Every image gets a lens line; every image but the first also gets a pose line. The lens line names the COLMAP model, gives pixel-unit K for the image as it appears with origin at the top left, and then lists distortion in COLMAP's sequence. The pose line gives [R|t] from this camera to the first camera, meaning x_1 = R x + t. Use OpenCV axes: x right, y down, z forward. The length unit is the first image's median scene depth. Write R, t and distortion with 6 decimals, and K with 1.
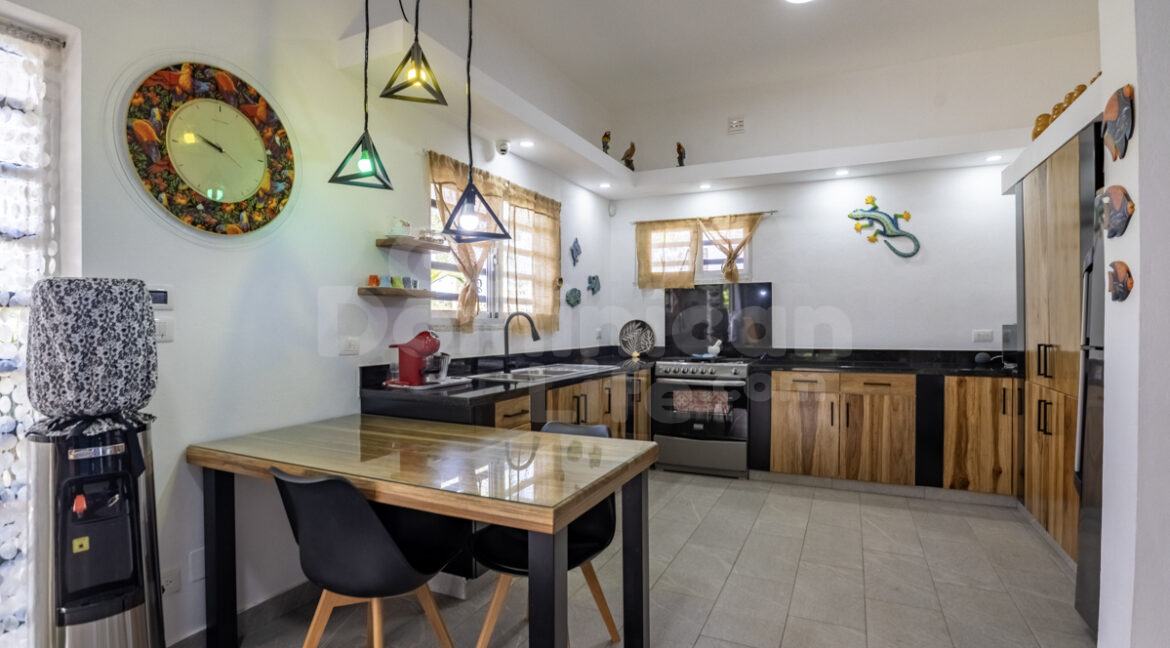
lens RADIAL K [[557.7, 0, 585.0], [0, 557.7, 324.0], [0, 0, 1]] dist [-0.028284, 0.001116]
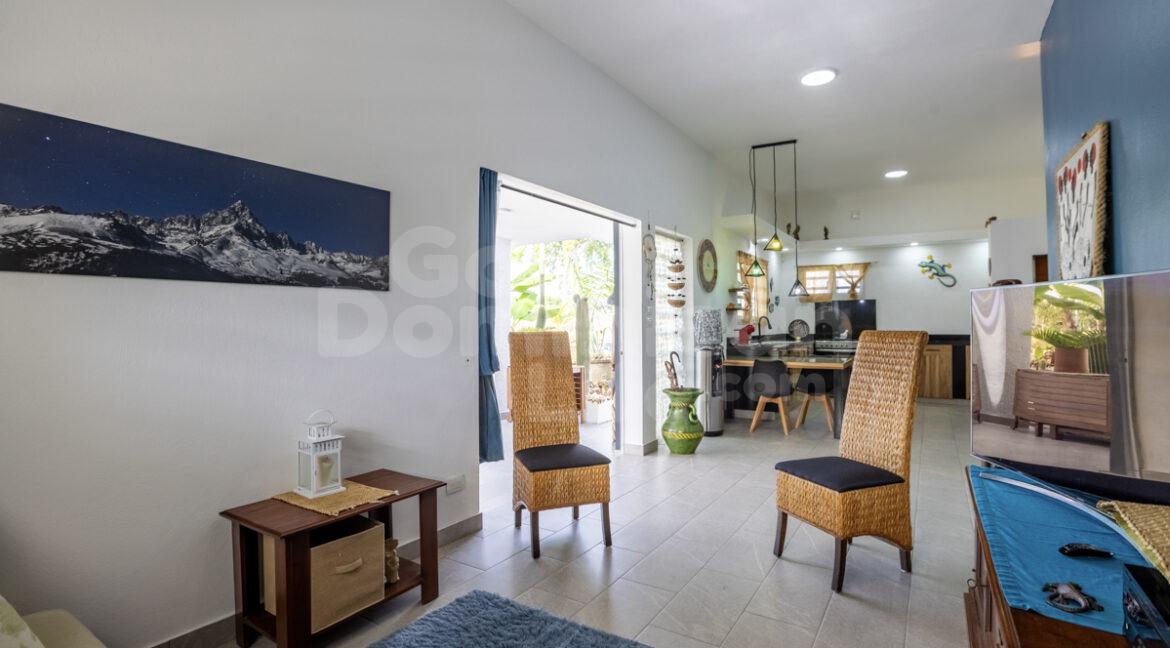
lens RADIAL K [[557.7, 0, 585.0], [0, 557.7, 324.0], [0, 0, 1]] dist [-0.028284, 0.001116]
pose [[0.994387, -0.003957, -0.105728, -0.448659], [0.004032, 0.999992, 0.000496, 0.004959], [0.105725, -0.000919, 0.994395, -0.975295]]
